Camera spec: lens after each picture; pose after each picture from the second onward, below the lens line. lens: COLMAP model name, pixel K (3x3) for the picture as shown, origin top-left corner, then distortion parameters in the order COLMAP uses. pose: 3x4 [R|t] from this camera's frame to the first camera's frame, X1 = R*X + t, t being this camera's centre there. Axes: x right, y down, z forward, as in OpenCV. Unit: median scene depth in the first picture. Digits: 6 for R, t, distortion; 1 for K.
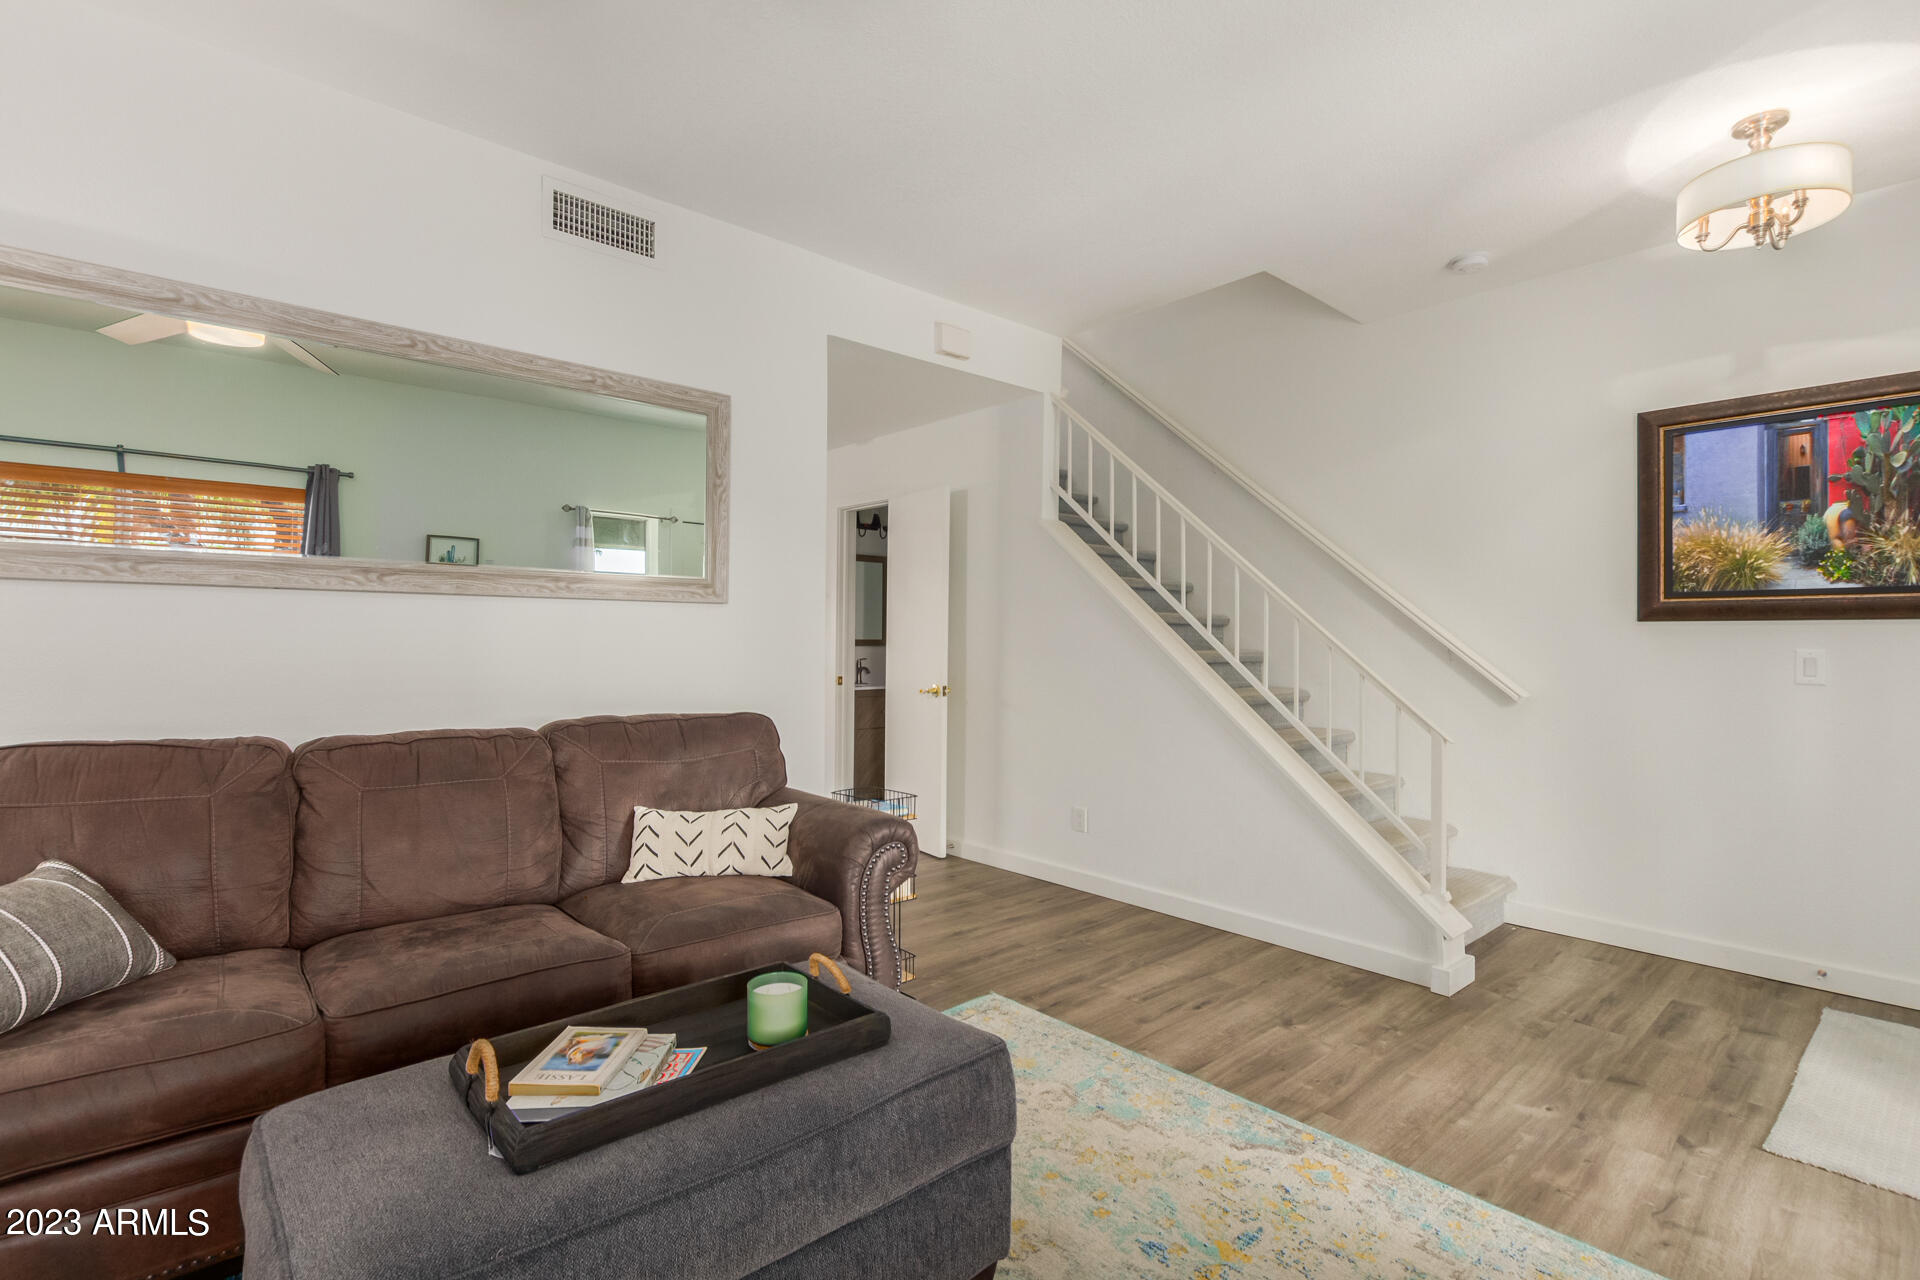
lens RADIAL K [[888.6, 0, 956.9], [0, 888.6, 636.1], [0, 0, 1]] dist [0.010351, -0.004526]
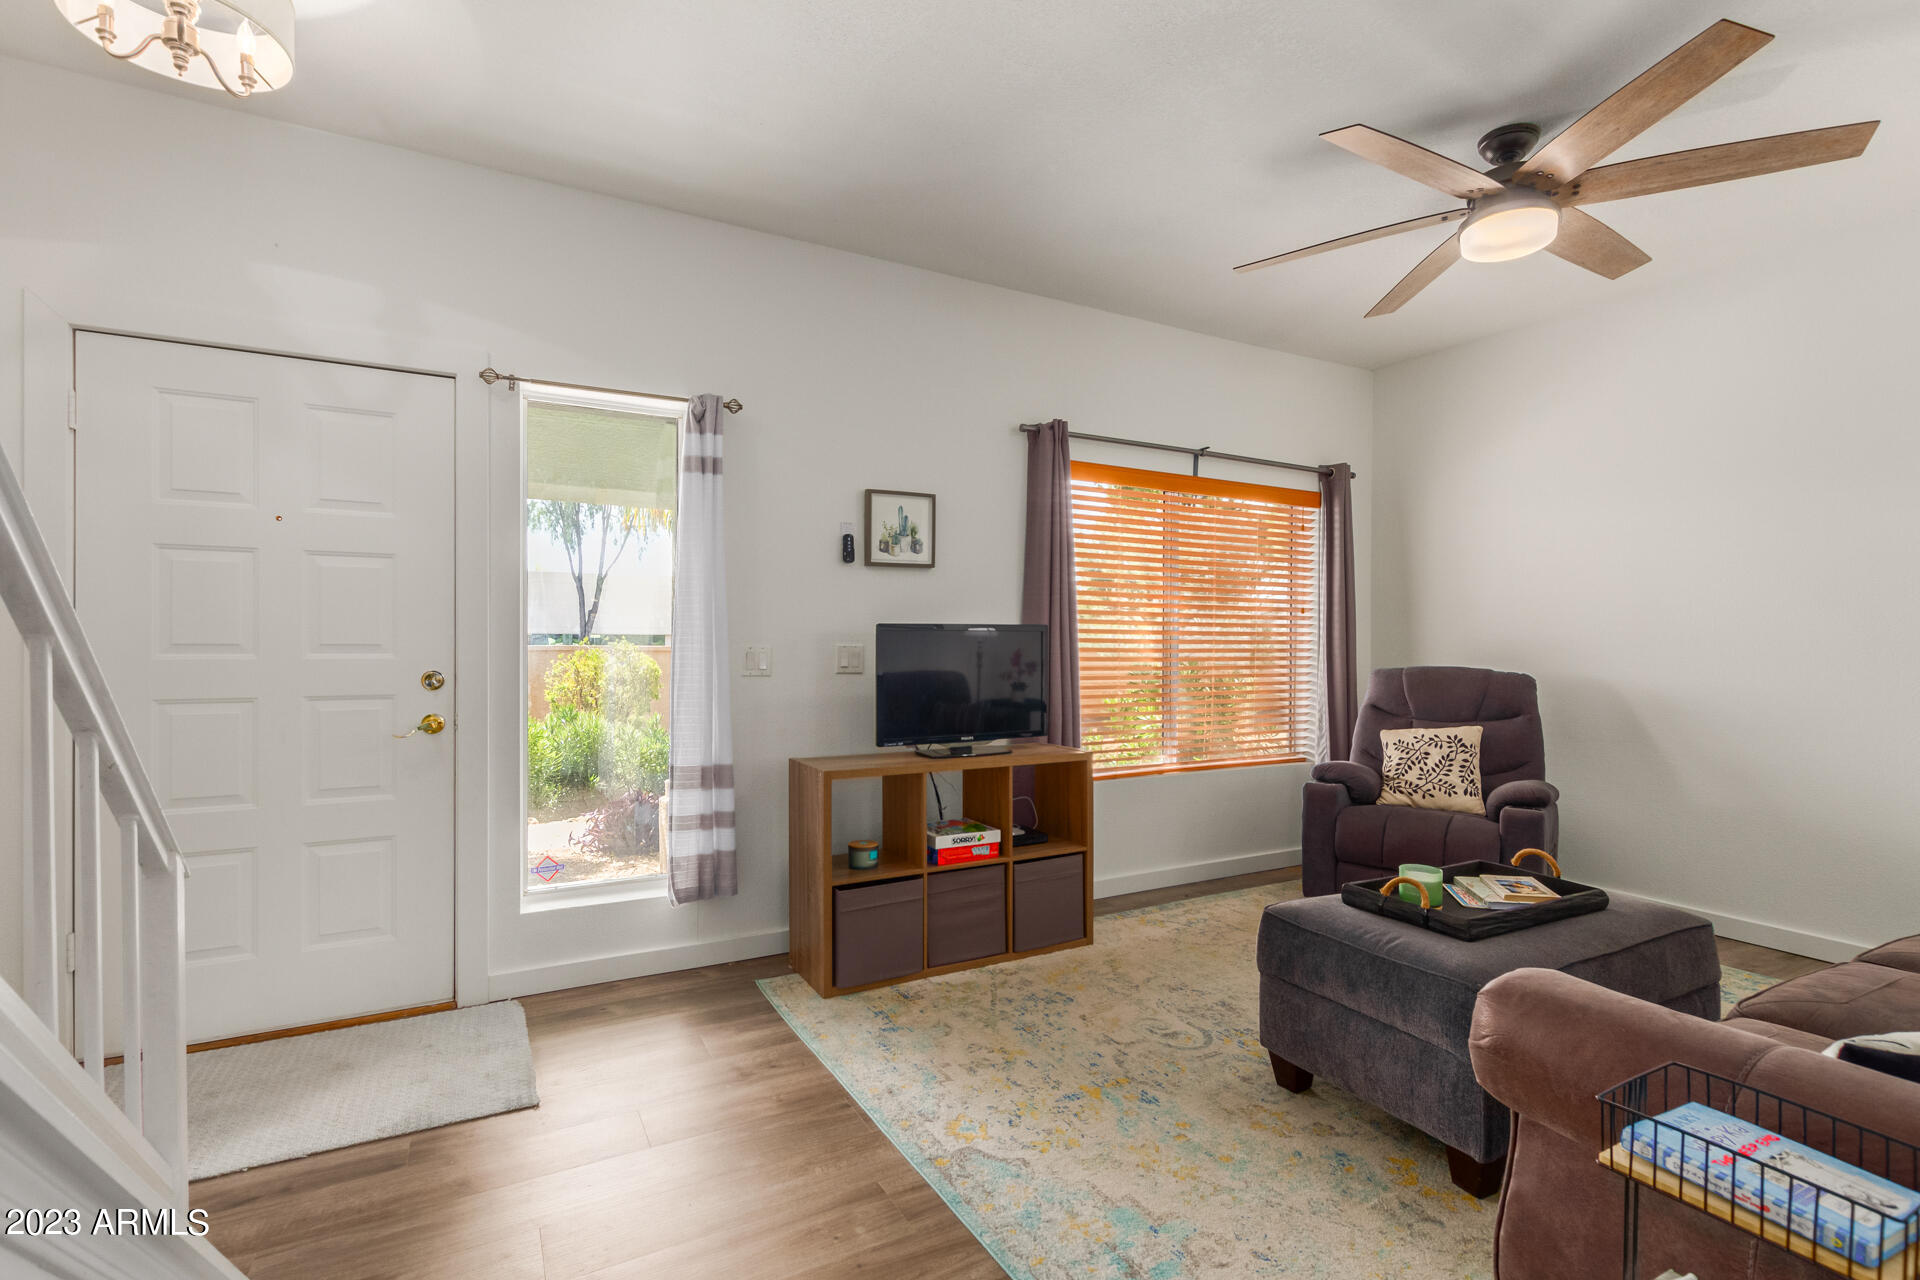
lens RADIAL K [[888.6, 0, 958.5], [0, 888.6, 644.1], [0, 0, 1]] dist [0.010351, -0.004526]
pose [[-0.974008, -0.015035, 0.226015, 0.188042], [-0.016937, 0.999836, -0.006482, 0.018490], [-0.225881, -0.010142, -0.974102, 2.158739]]
